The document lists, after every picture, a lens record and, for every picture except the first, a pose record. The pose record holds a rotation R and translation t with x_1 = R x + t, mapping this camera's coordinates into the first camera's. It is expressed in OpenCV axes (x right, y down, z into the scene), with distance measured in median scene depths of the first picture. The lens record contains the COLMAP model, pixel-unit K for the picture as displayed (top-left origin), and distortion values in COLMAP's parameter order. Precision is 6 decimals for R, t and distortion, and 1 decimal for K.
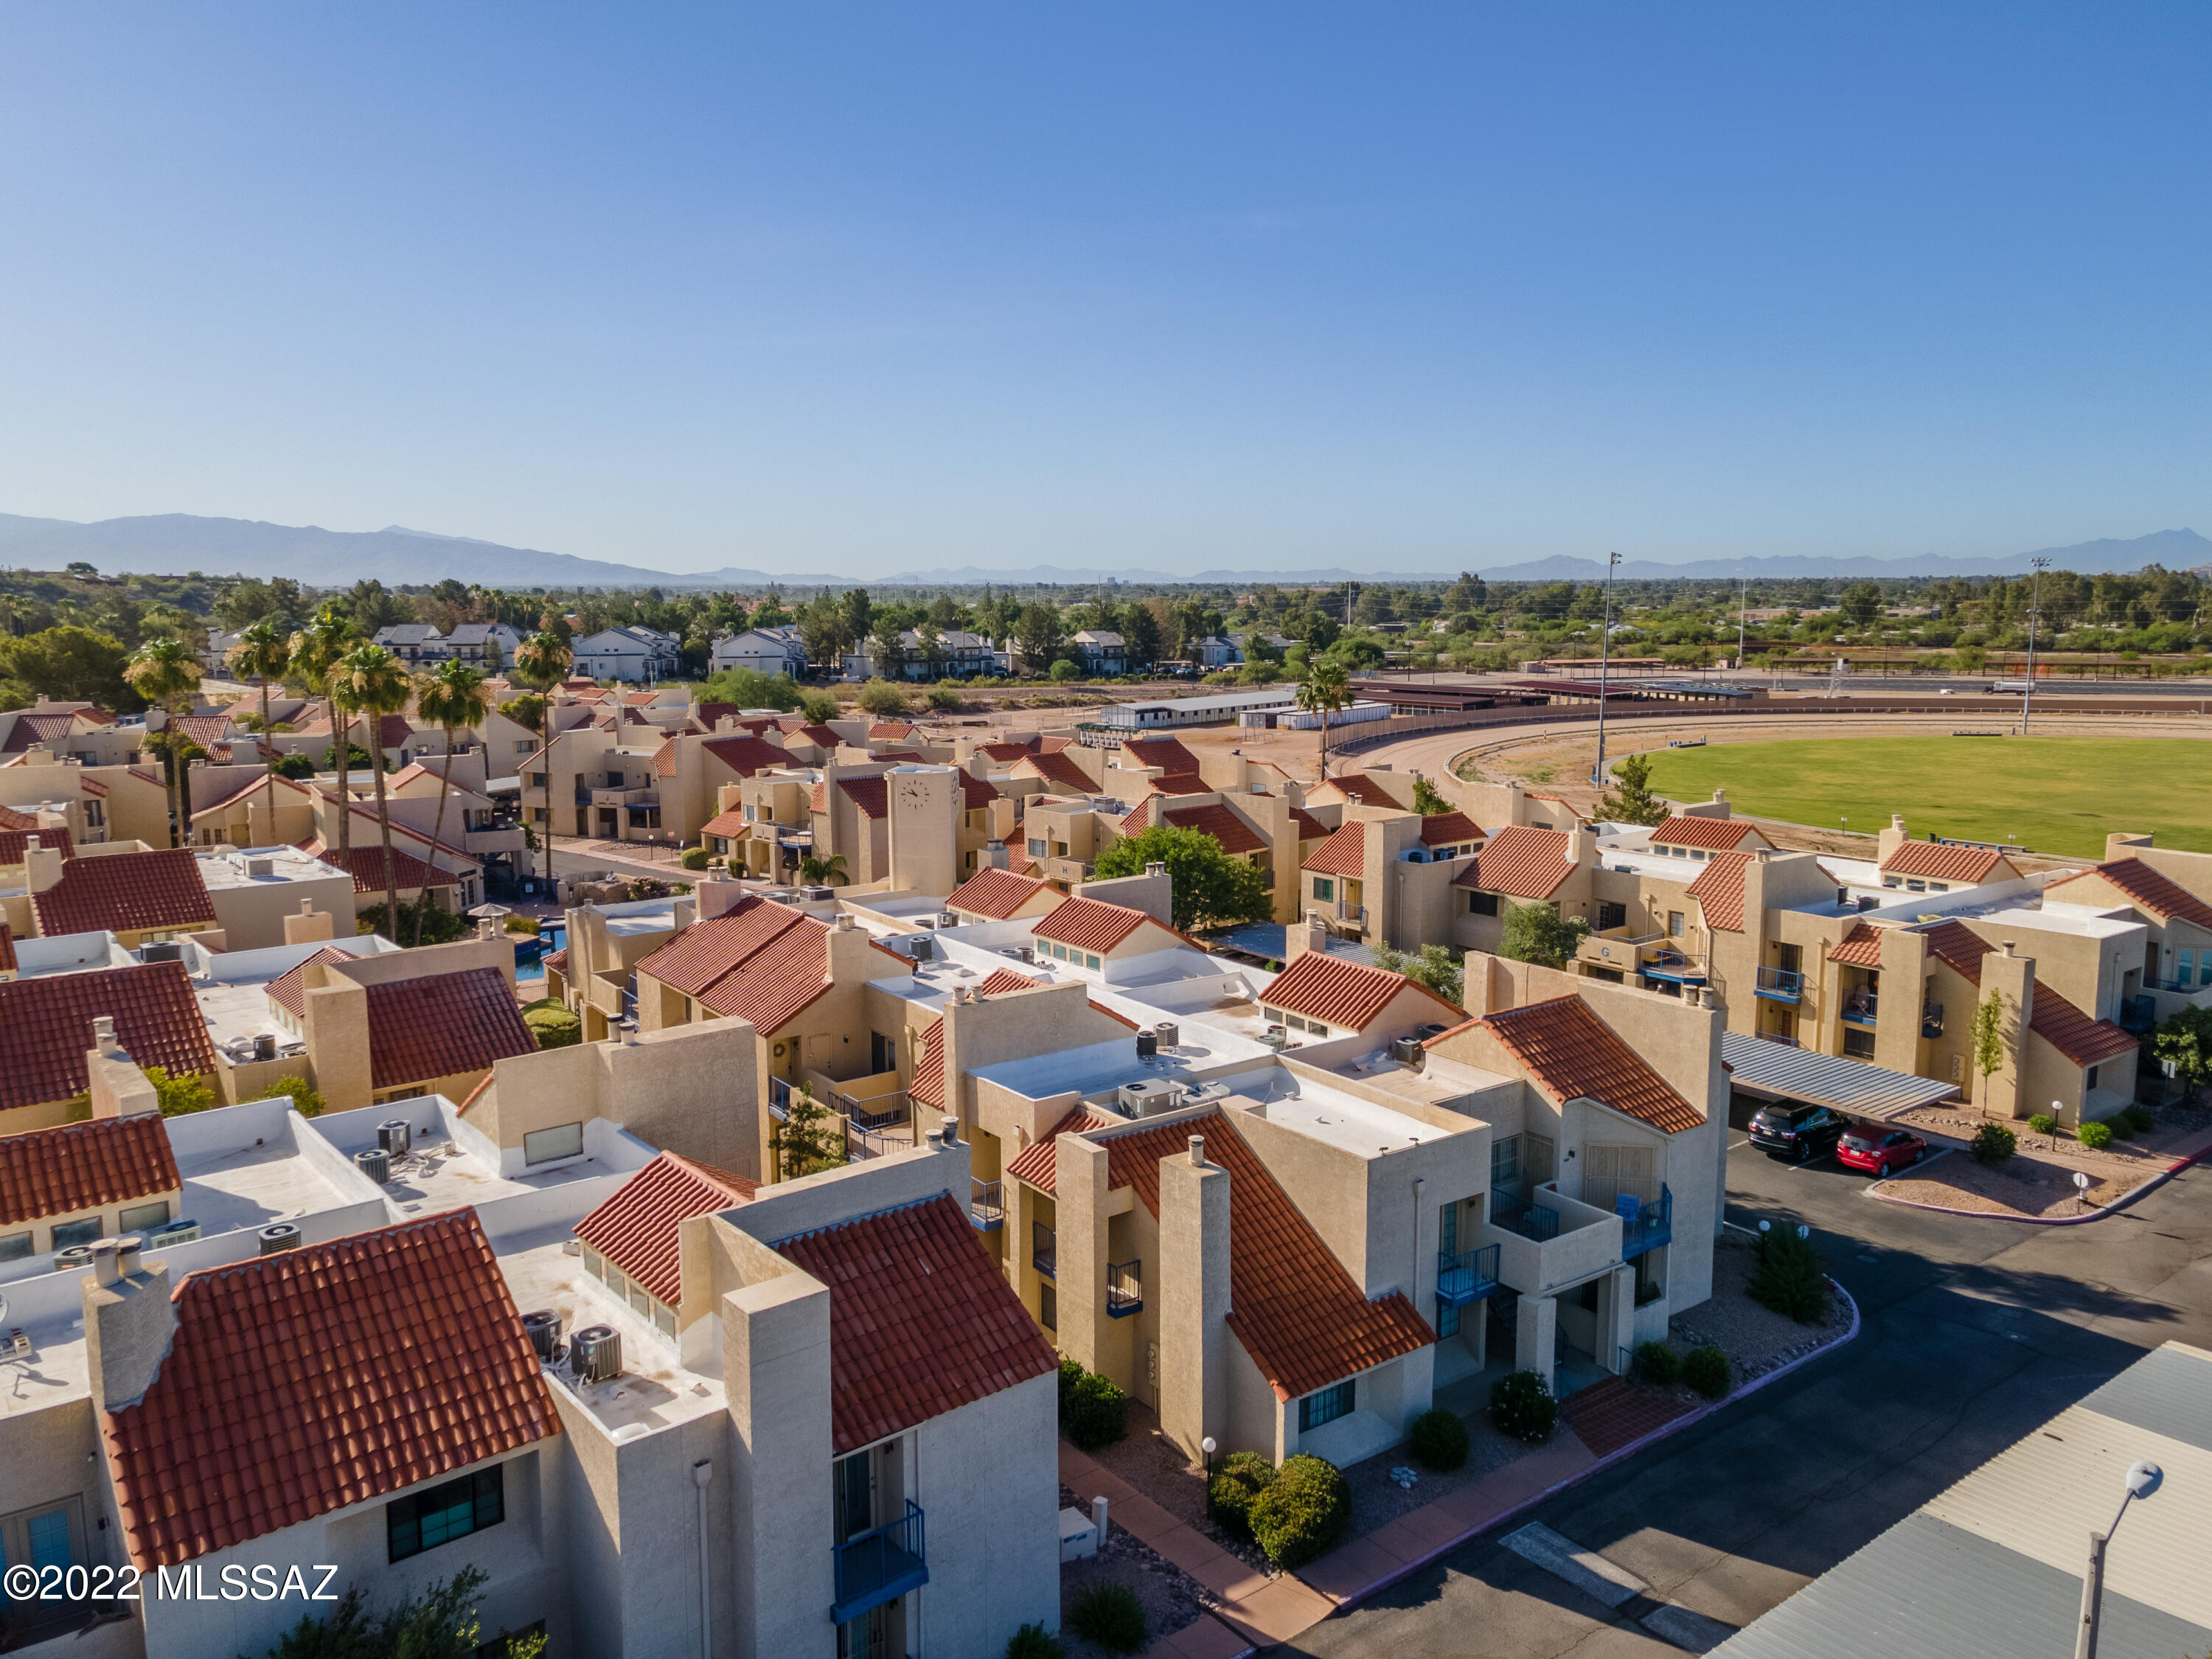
lens RADIAL K [[1603.1, 0, 1102.5], [0, 1603.1, 826.8], [0, 0, 1]] dist [0.023938, 0.039284]
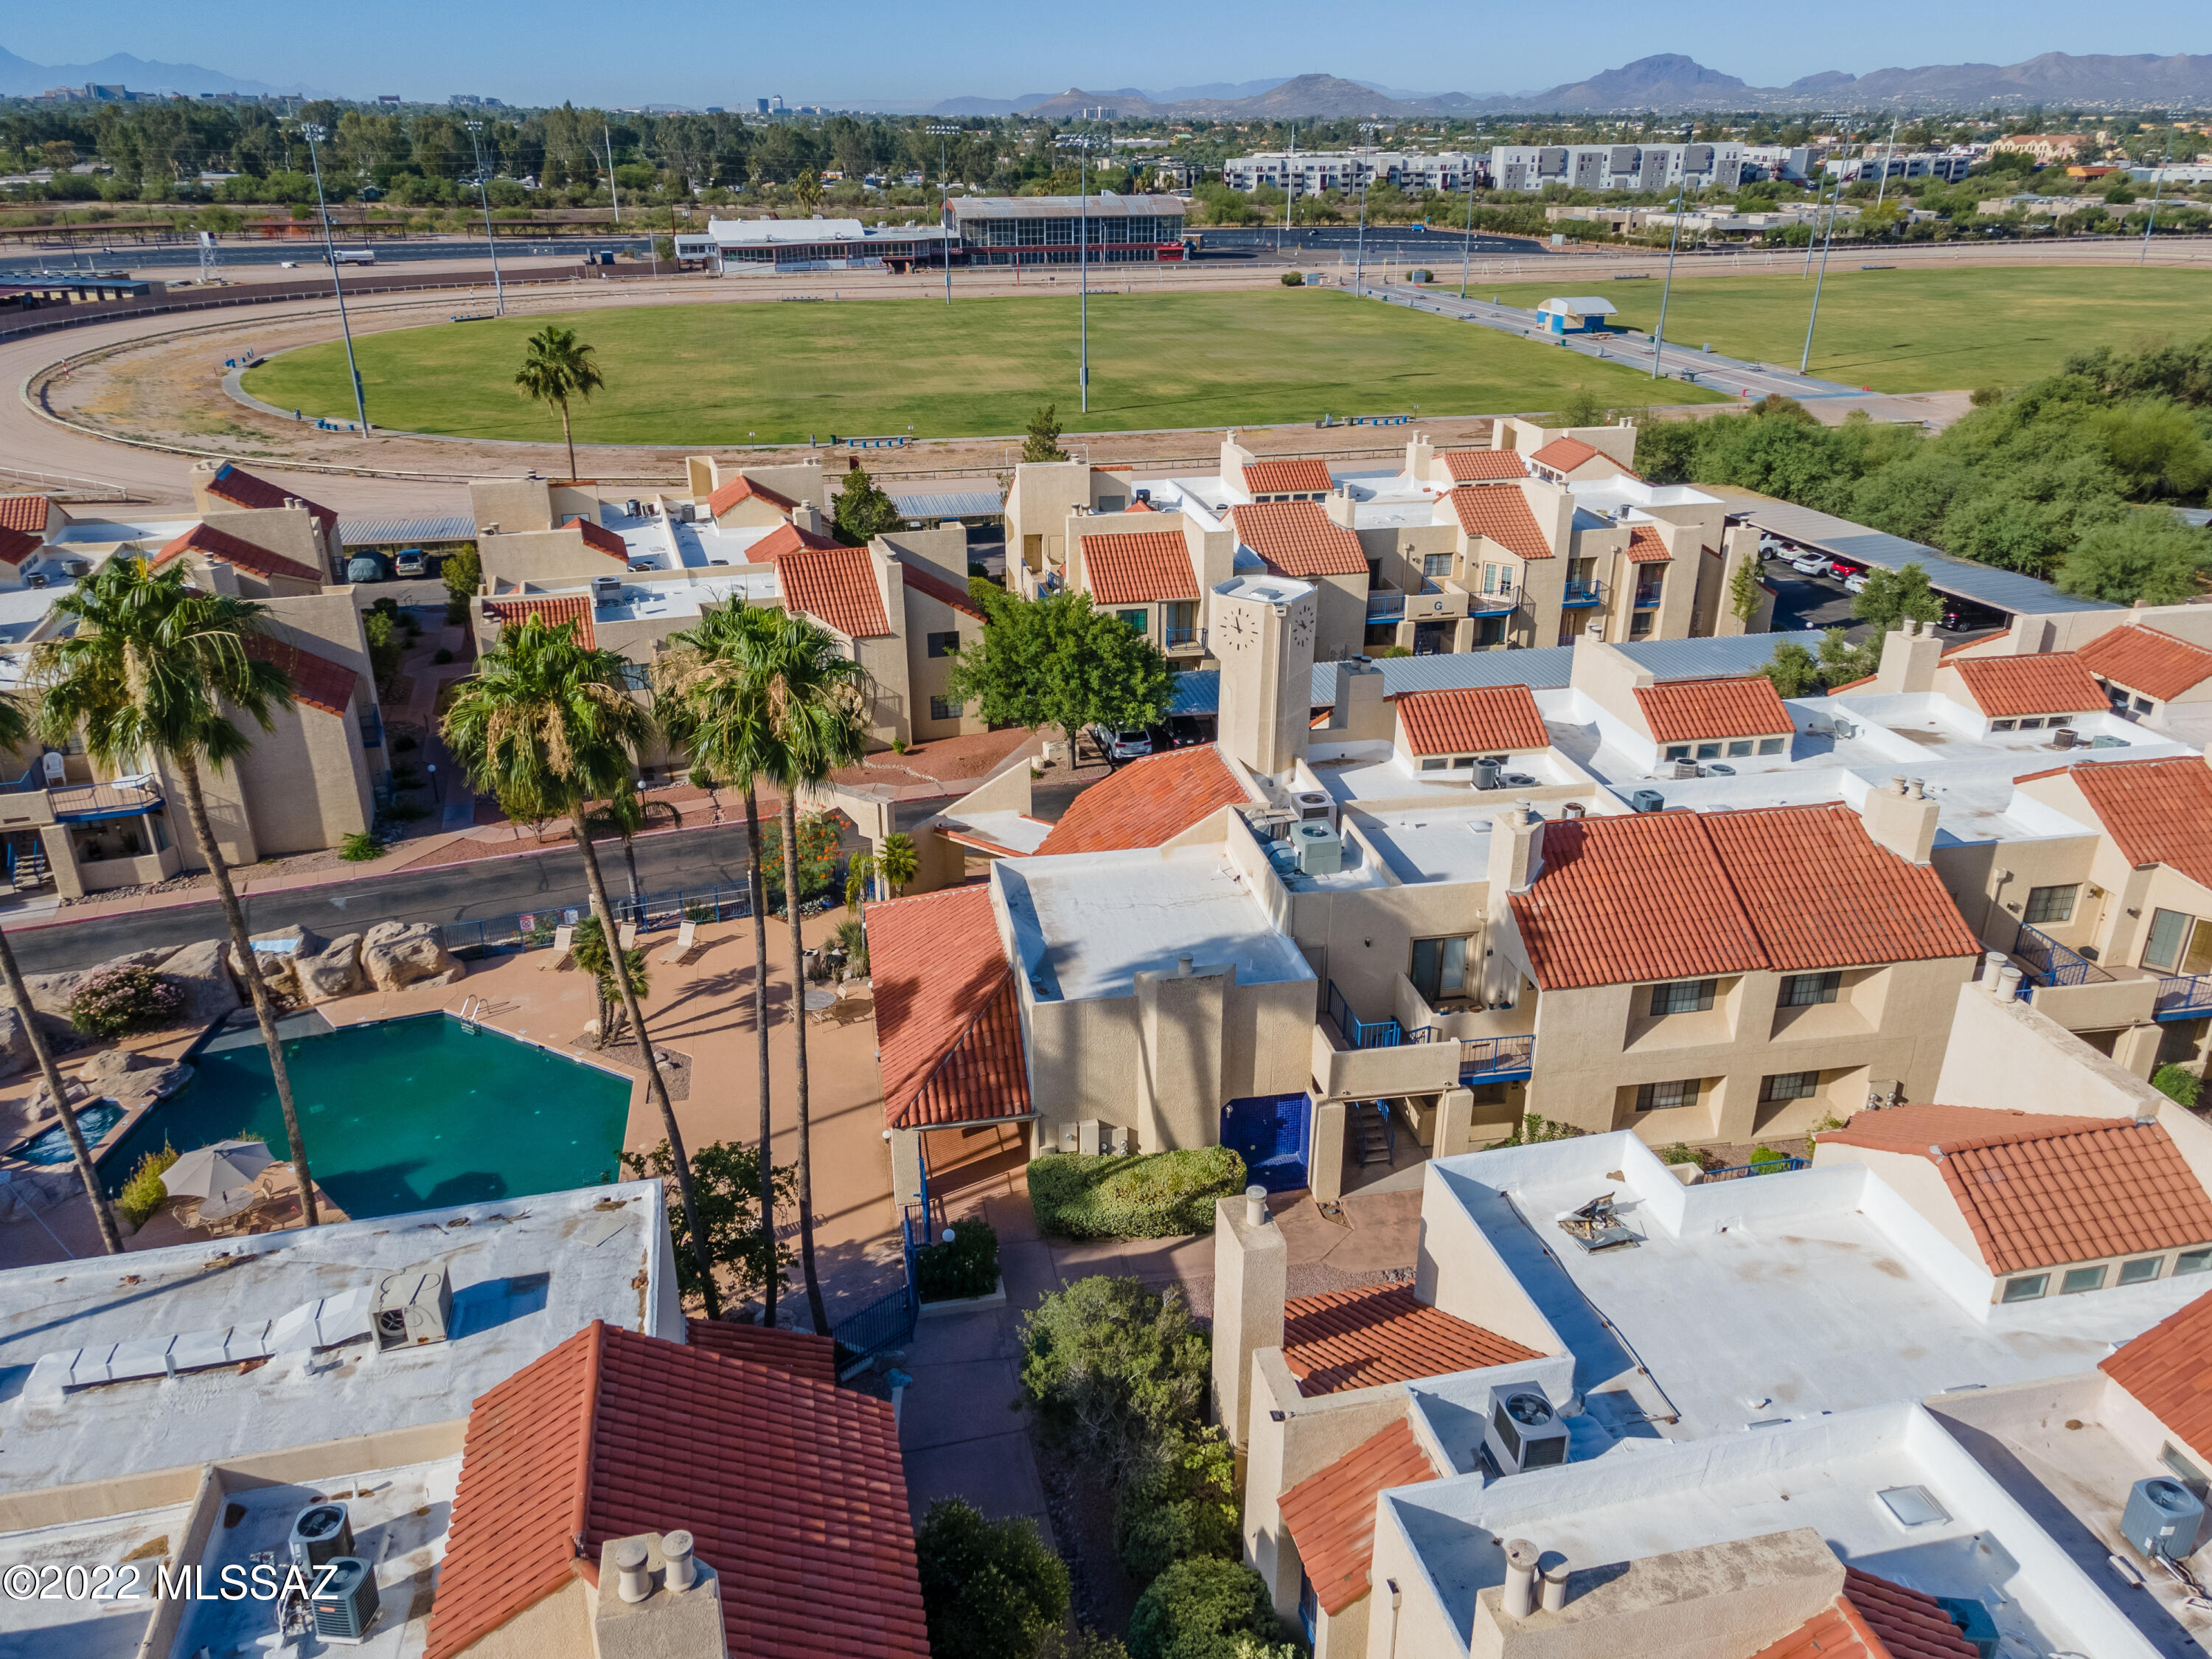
lens RADIAL K [[1596.0, 0, 1106.0], [0, 1596.0, 829.5], [0, 0, 1]] dist [0.026641, 0.038850]
pose [[0.442003, -0.349843, 0.825980, -0.605294], [0.135494, 0.936285, 0.324056, -0.133544], [-0.886721, -0.031318, 0.461242, 0.622737]]
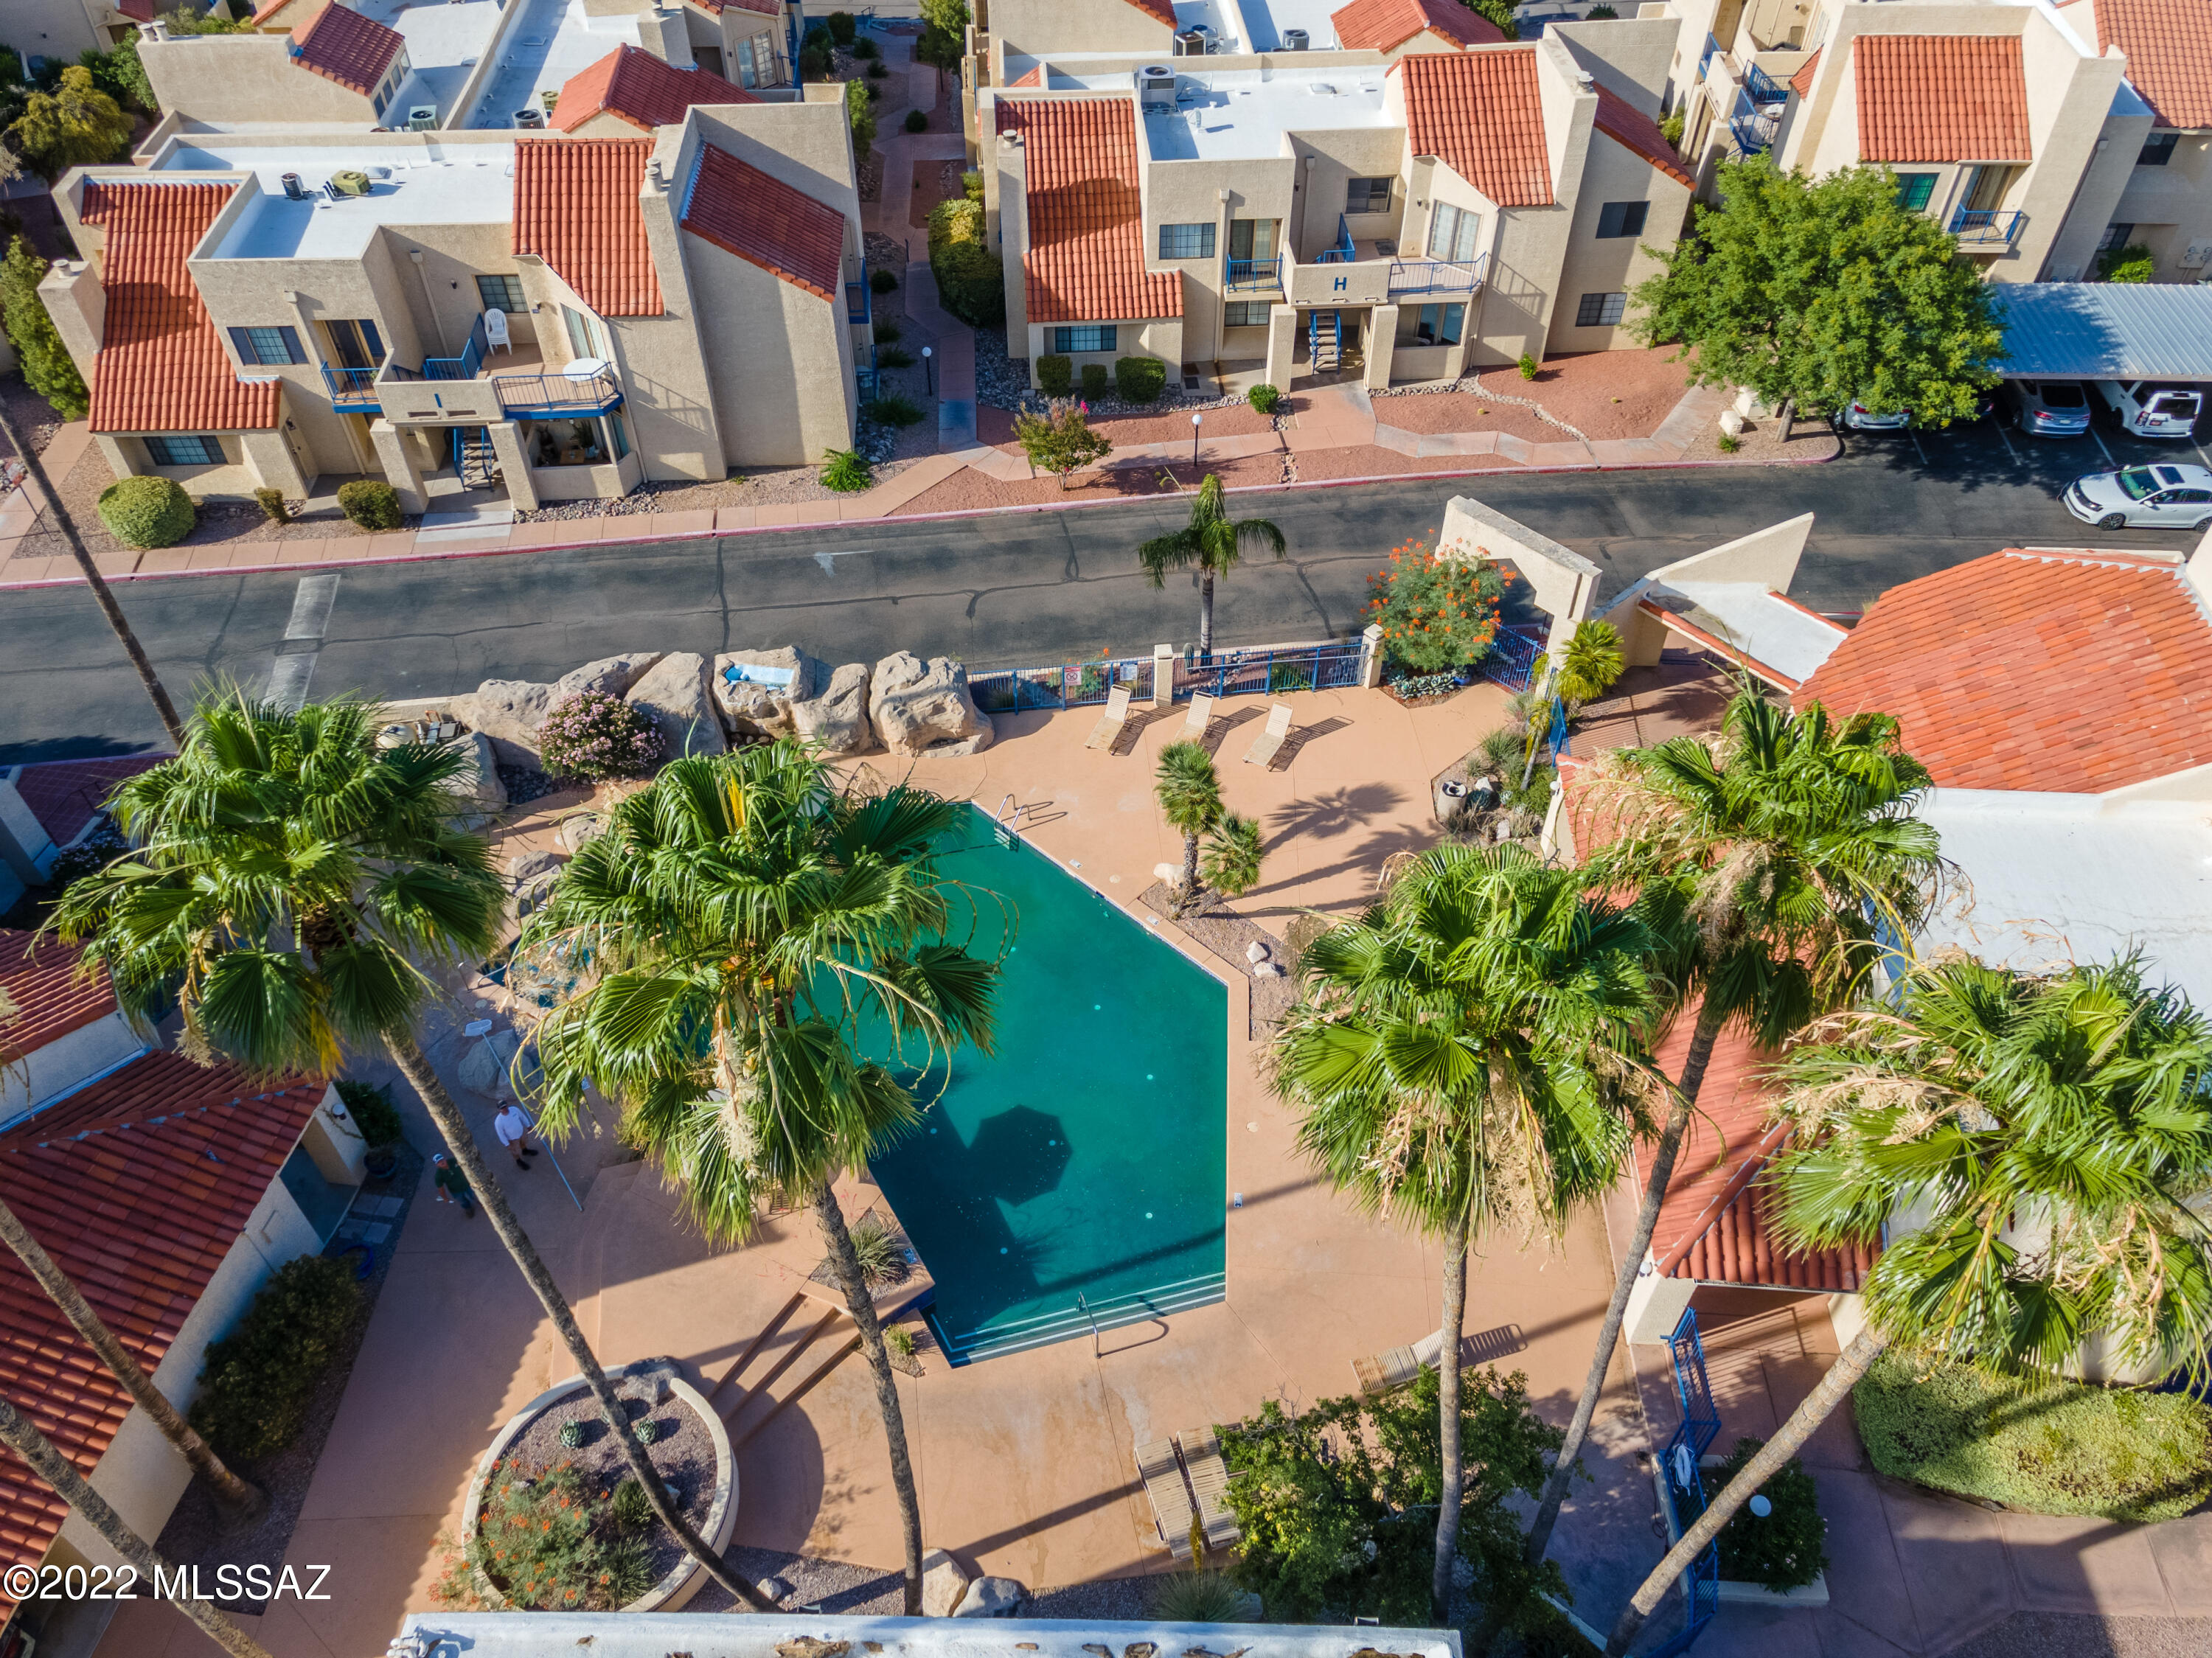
lens RADIAL K [[1603.0, 0, 1102.5], [0, 1603.0, 826.3], [0, 0, 1]] dist [0.023938, 0.039284]
pose [[0.650705, -0.534245, 0.539597, -0.477213], [0.113617, 0.771125, 0.626464, -0.180971], [-0.750782, -0.346336, 0.562474, 0.816158]]
